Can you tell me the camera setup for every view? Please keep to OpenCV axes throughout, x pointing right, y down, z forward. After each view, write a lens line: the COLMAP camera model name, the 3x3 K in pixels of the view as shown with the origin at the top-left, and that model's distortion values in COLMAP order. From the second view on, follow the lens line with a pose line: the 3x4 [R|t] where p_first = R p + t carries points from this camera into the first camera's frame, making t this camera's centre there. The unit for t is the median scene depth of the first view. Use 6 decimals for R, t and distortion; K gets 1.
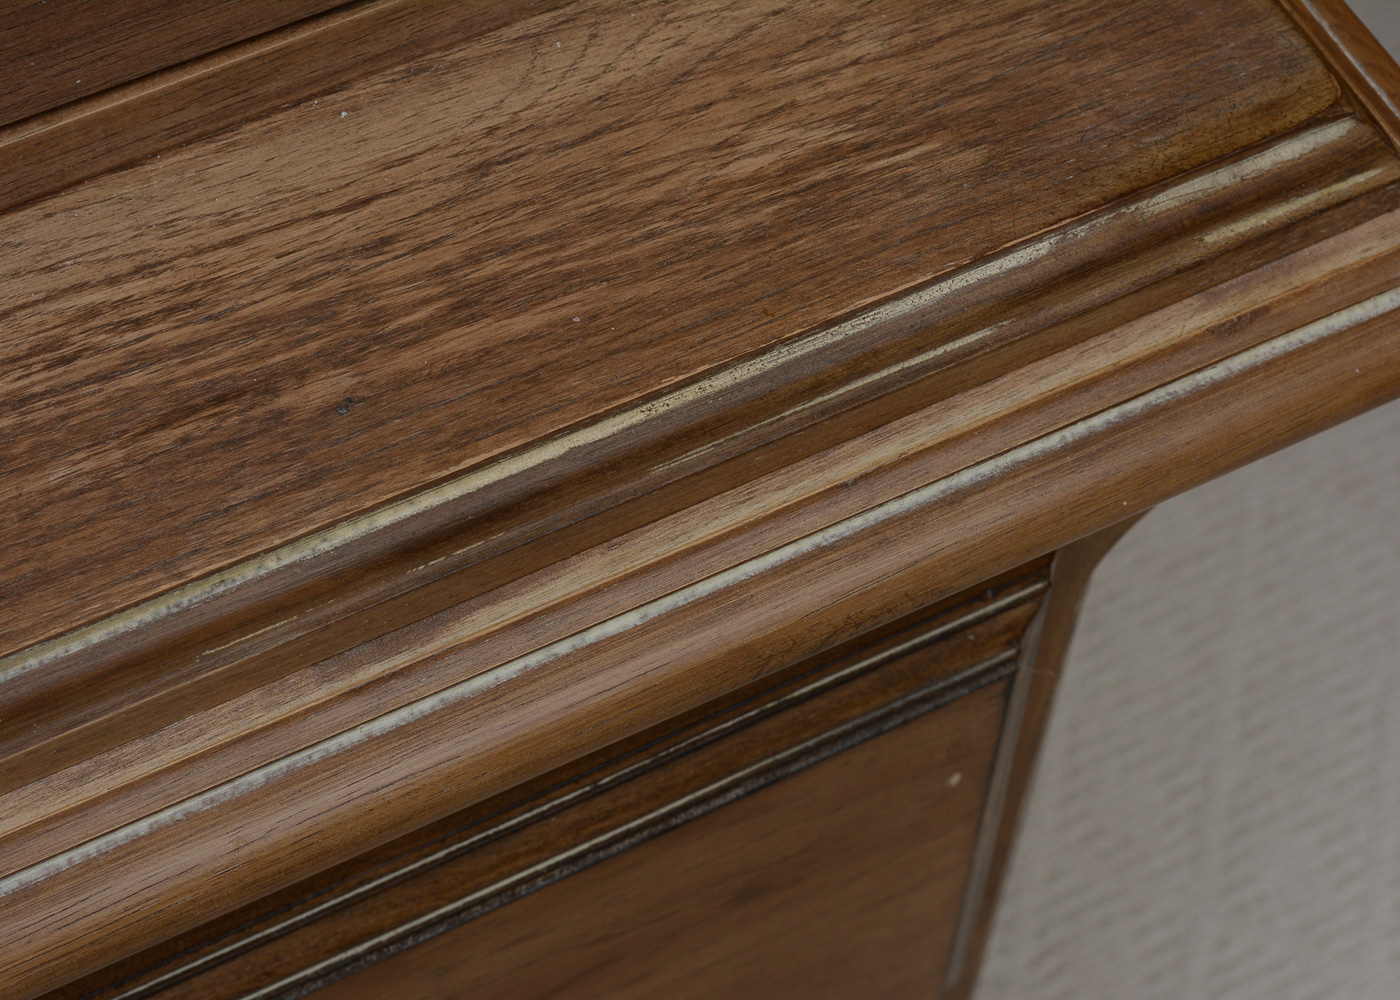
lens RADIAL K [[3145.1, 0, 699.9], [0, 3145.1, 499.7], [0, 0, 1]] dist [0.045607, 0.000000]
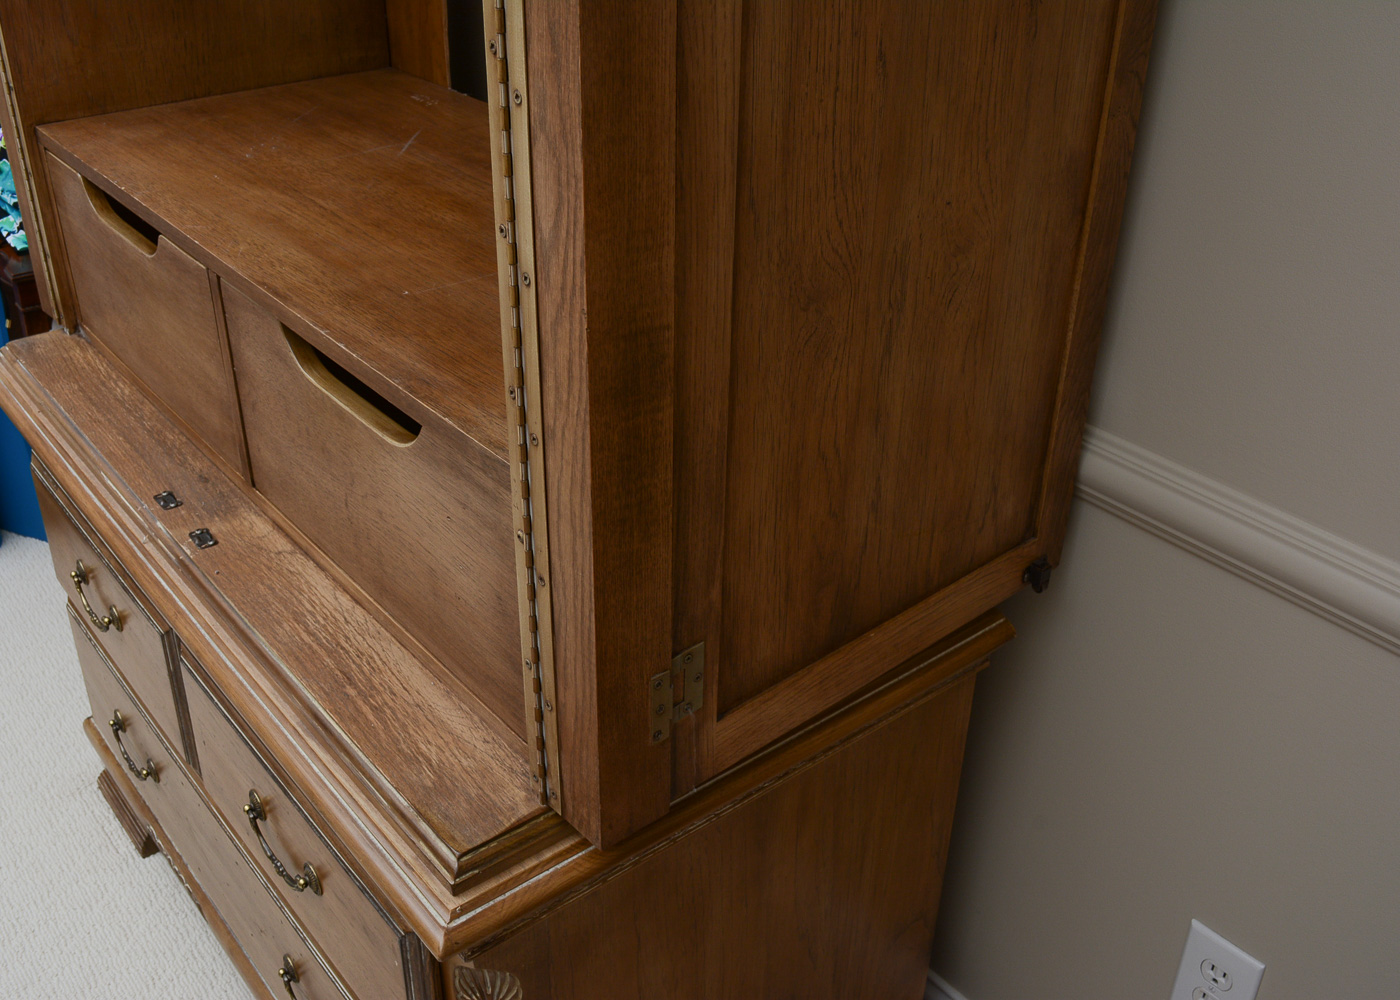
lens RADIAL K [[1359.4, 0, 698.8], [0, 1359.4, 496.0], [0, 0, 1]] dist [-0.067749, 0.000000]
pose [[0.205322, 0.472970, -0.856821, 1.455046], [-0.824424, 0.555375, 0.109011, -0.783796], [0.527416, 0.684001, 0.503958, 0.096871]]
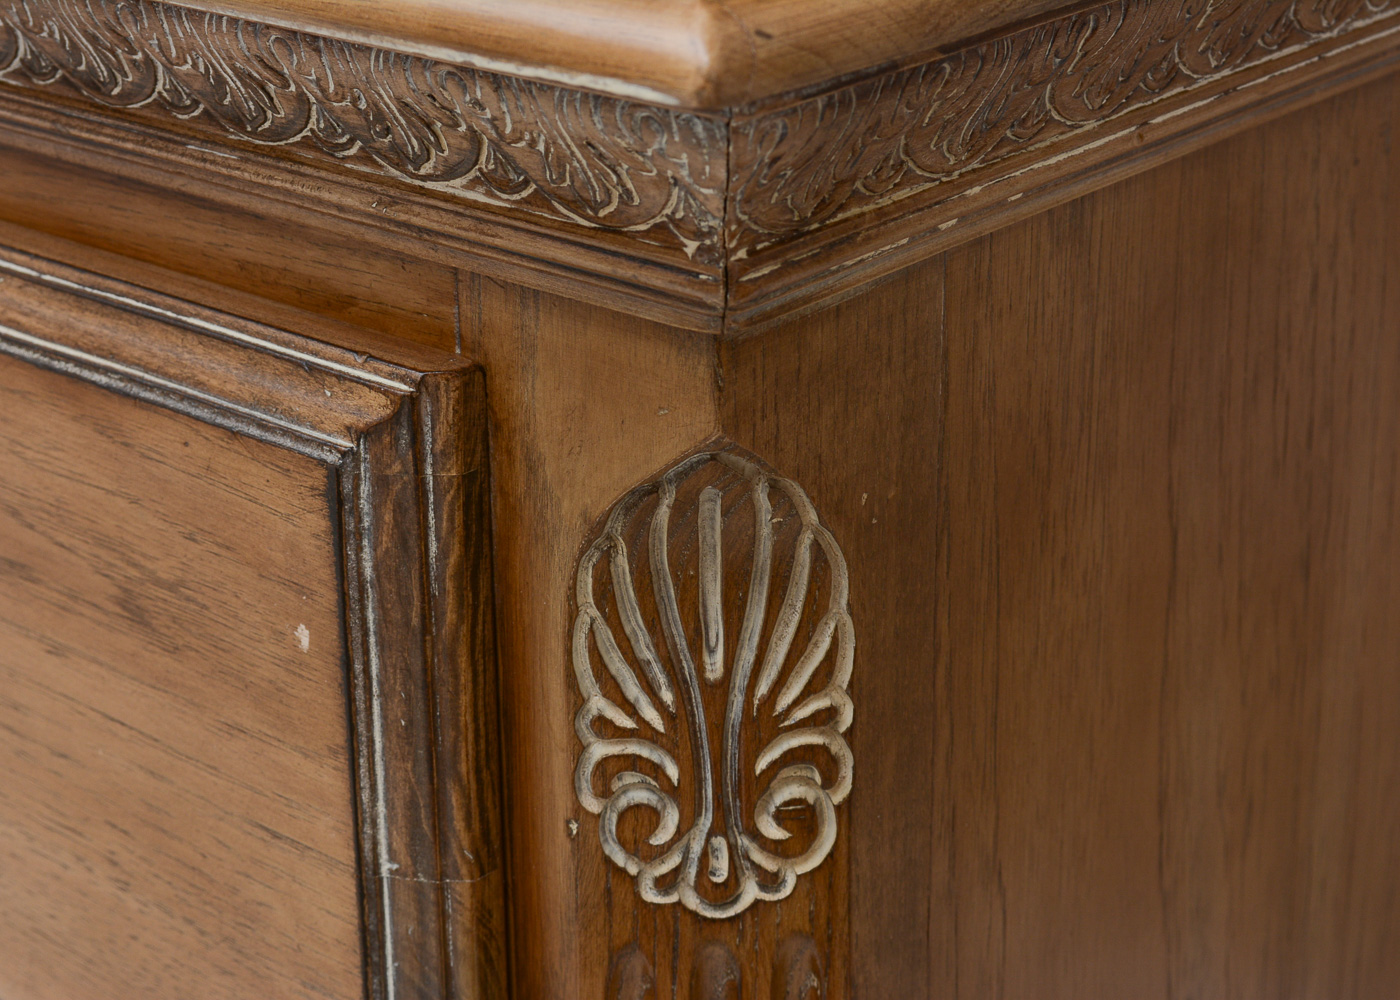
lens RADIAL K [[2823.7, 0, 700.5], [0, 2823.7, 498.3], [0, 0, 1]] dist [-0.010361, 0.000000]
pose [[0.365770, 0.323019, -0.872852, 0.955815], [-0.761882, 0.642572, -0.081470, 0.053235], [0.534554, 0.694809, 0.481136, 0.823122]]
